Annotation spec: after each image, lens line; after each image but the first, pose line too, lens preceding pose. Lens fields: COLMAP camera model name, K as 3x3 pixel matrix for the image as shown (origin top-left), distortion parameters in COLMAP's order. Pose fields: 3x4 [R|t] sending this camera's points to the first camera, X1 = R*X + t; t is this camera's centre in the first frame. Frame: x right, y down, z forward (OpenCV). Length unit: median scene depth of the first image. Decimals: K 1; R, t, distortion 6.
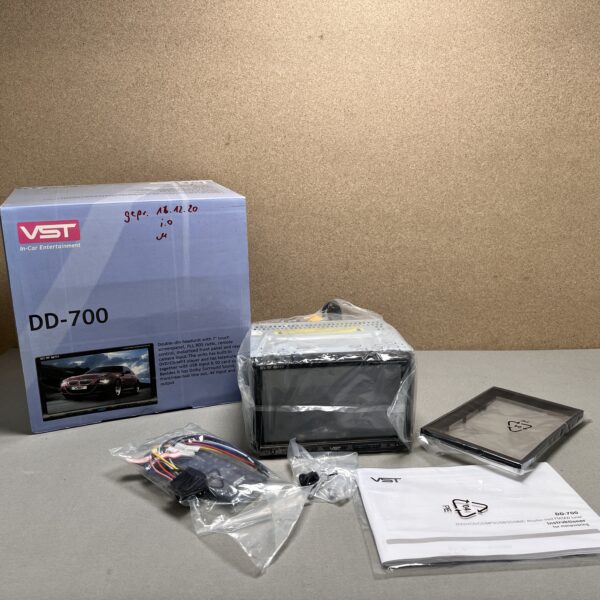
lens RADIAL K [[618.0, 0, 300.0], [0, 618.0, 300.0], [0, 0, 1]] dist [-0.010663, 0.024840]
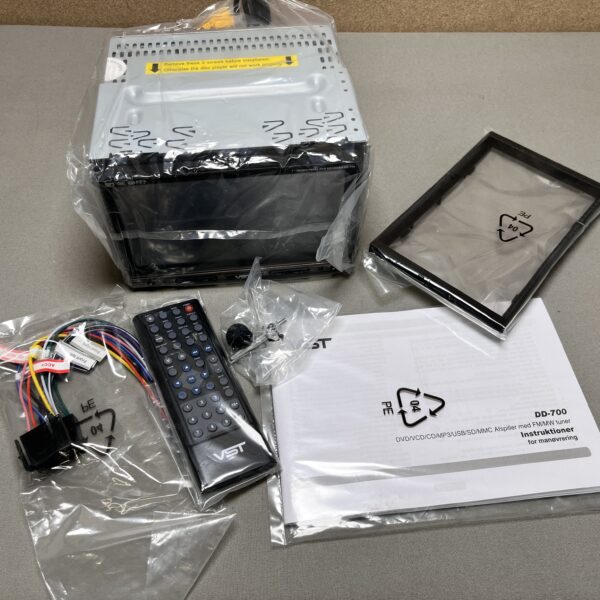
lens RADIAL K [[618.0, 0, 300.0], [0, 618.0, 300.0], [0, 0, 1]] dist [-0.010663, 0.024840]
pose [[0.999220, -0.010224, 0.038148, 0.097089], [-0.016448, 0.770441, 0.637299, -0.184576], [-0.035907, -0.637429, 0.769672, 0.467648]]
